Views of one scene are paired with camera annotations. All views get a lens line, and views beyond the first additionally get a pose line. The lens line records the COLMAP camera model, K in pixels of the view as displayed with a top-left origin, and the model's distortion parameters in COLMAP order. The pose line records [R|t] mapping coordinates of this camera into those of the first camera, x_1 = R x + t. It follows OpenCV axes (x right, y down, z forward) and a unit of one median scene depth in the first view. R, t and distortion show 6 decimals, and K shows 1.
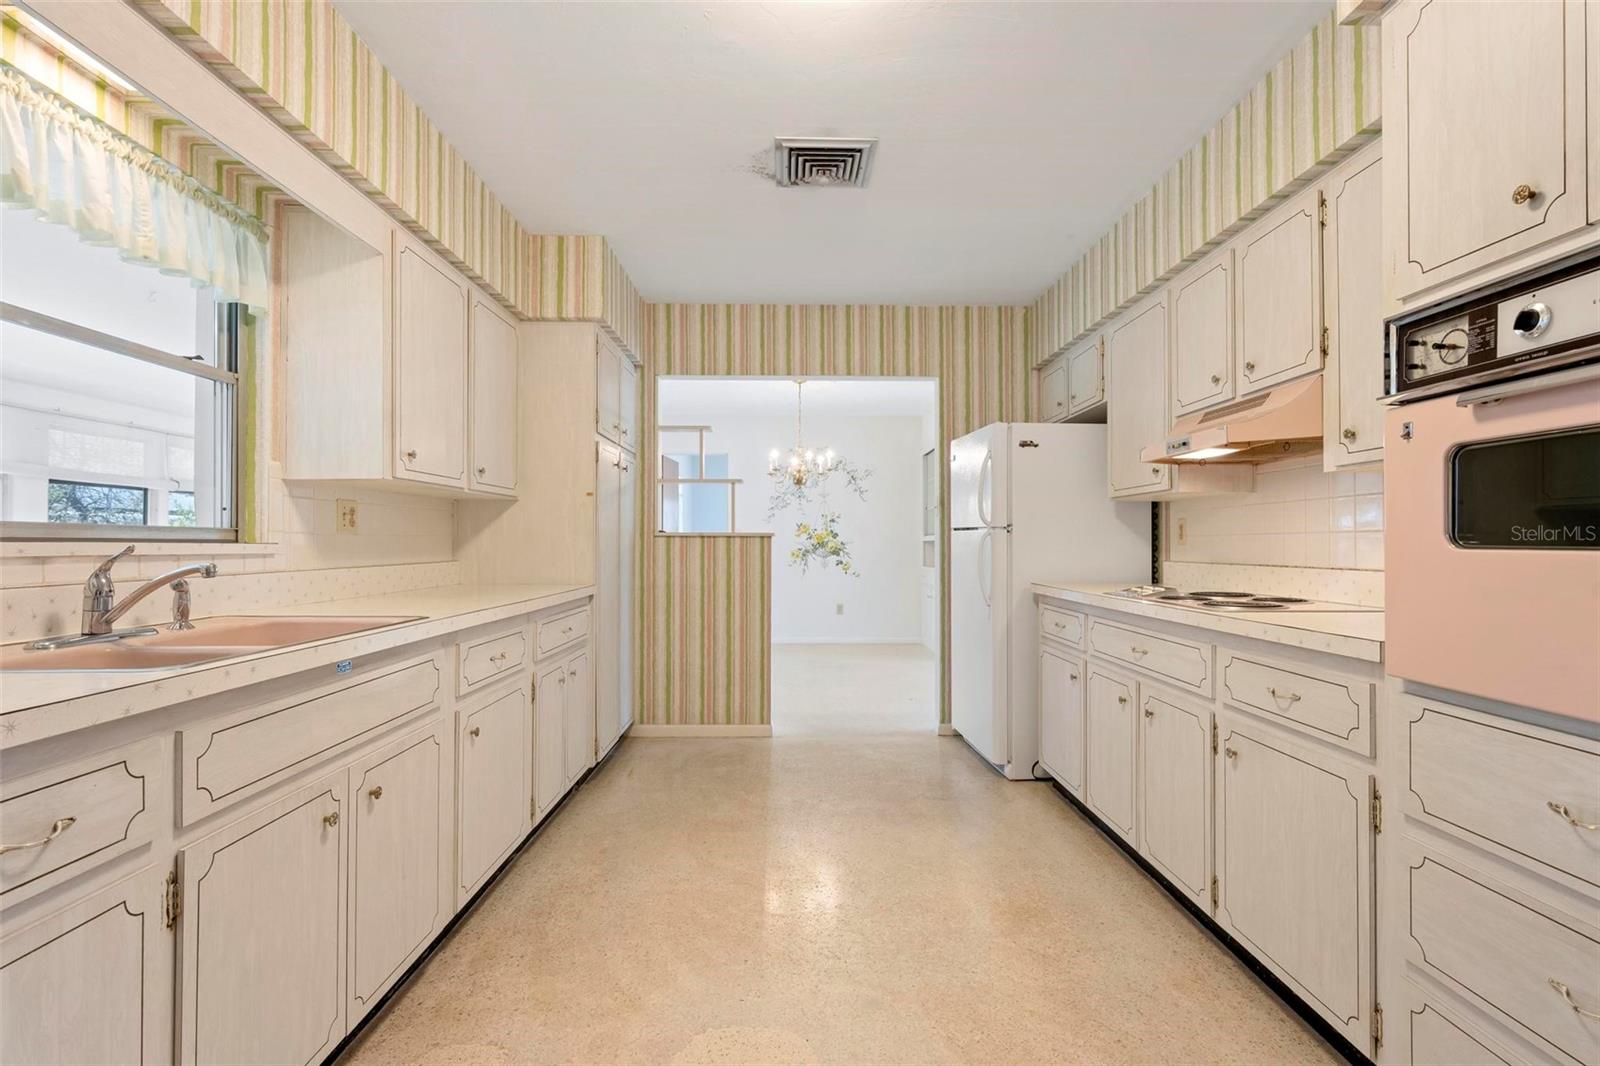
lens RADIAL K [[763.3, 0, 796.3], [0, 763.3, 535.0], [0, 0, 1]] dist [-0.002827, -0.000375]
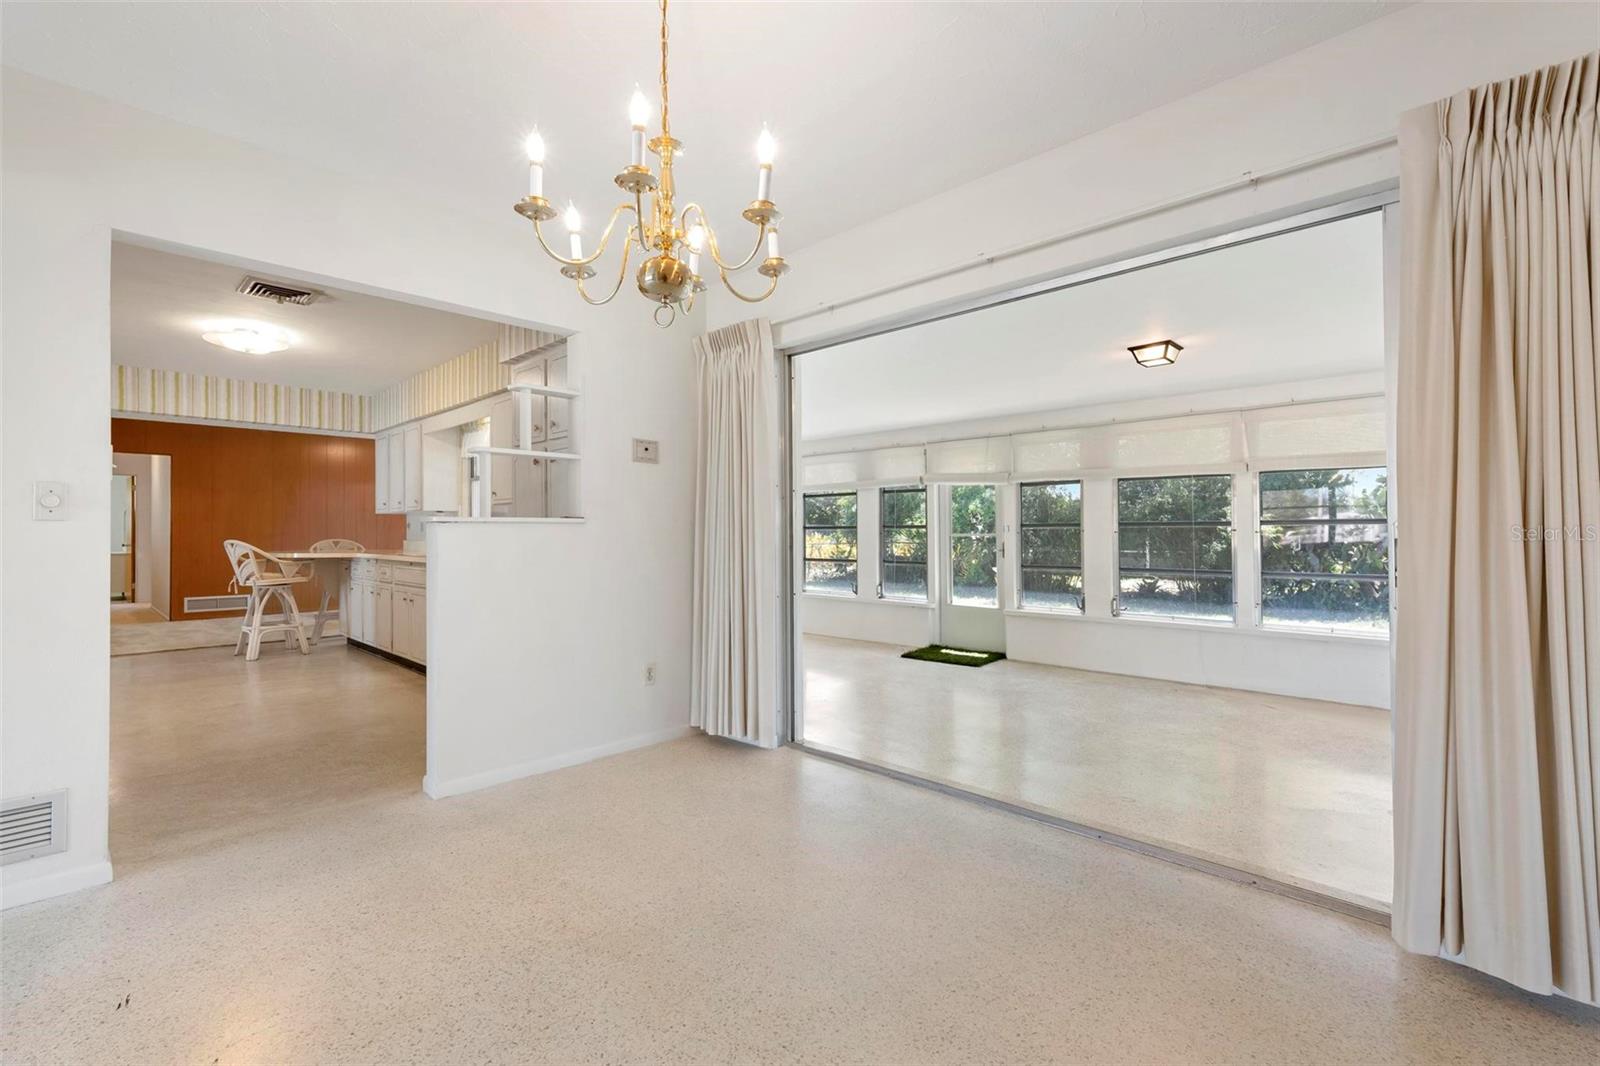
lens RADIAL K [[702.6, 0, 804.8], [0, 702.6, 524.4], [0, 0, 1]] dist [-0.004159, -0.000418]
pose [[-0.699921, -0.004645, -0.714206, 0.105850], [0.009196, 0.999837, -0.015514, 0.007789], [0.714161, -0.017427, -0.699764, 0.932865]]
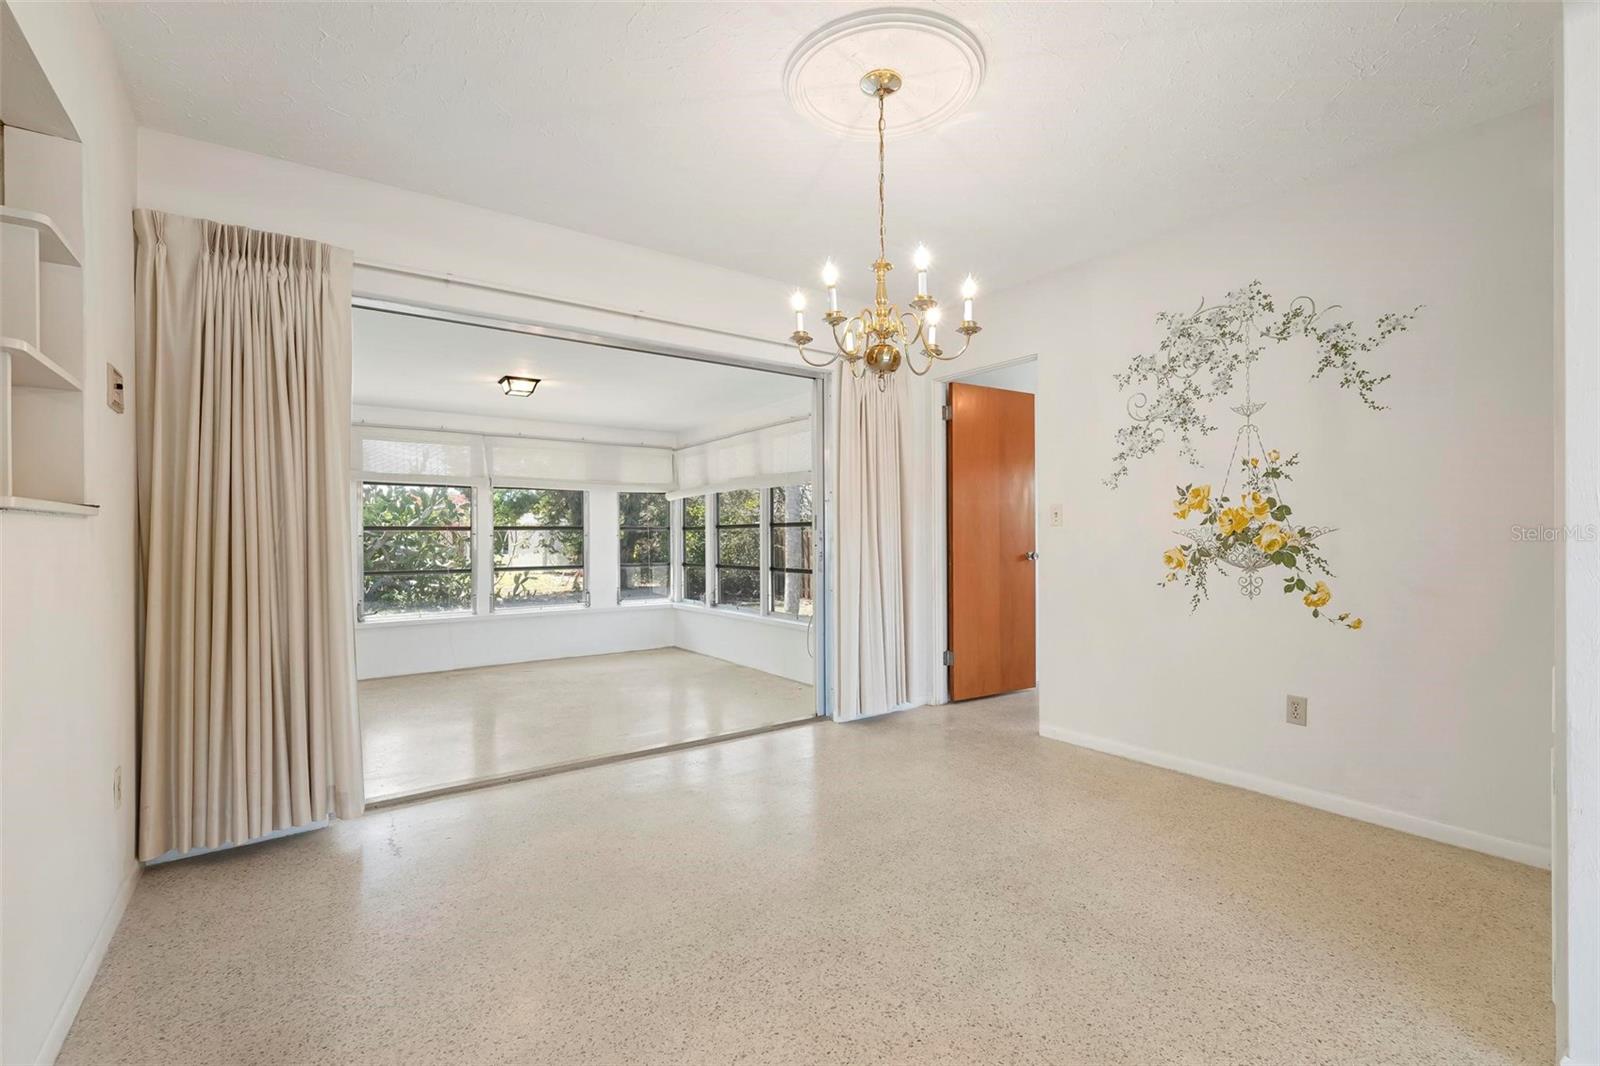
lens RADIAL K [[702.6, 0, 803.1], [0, 702.6, 532.2], [0, 0, 1]] dist [-0.004159, -0.000418]
pose [[0.572726, -0.002405, -0.819743, 0.199268], [0.013623, 0.999886, 0.006584, 0.004952], [0.819633, -0.014939, 0.572694, 0.608882]]
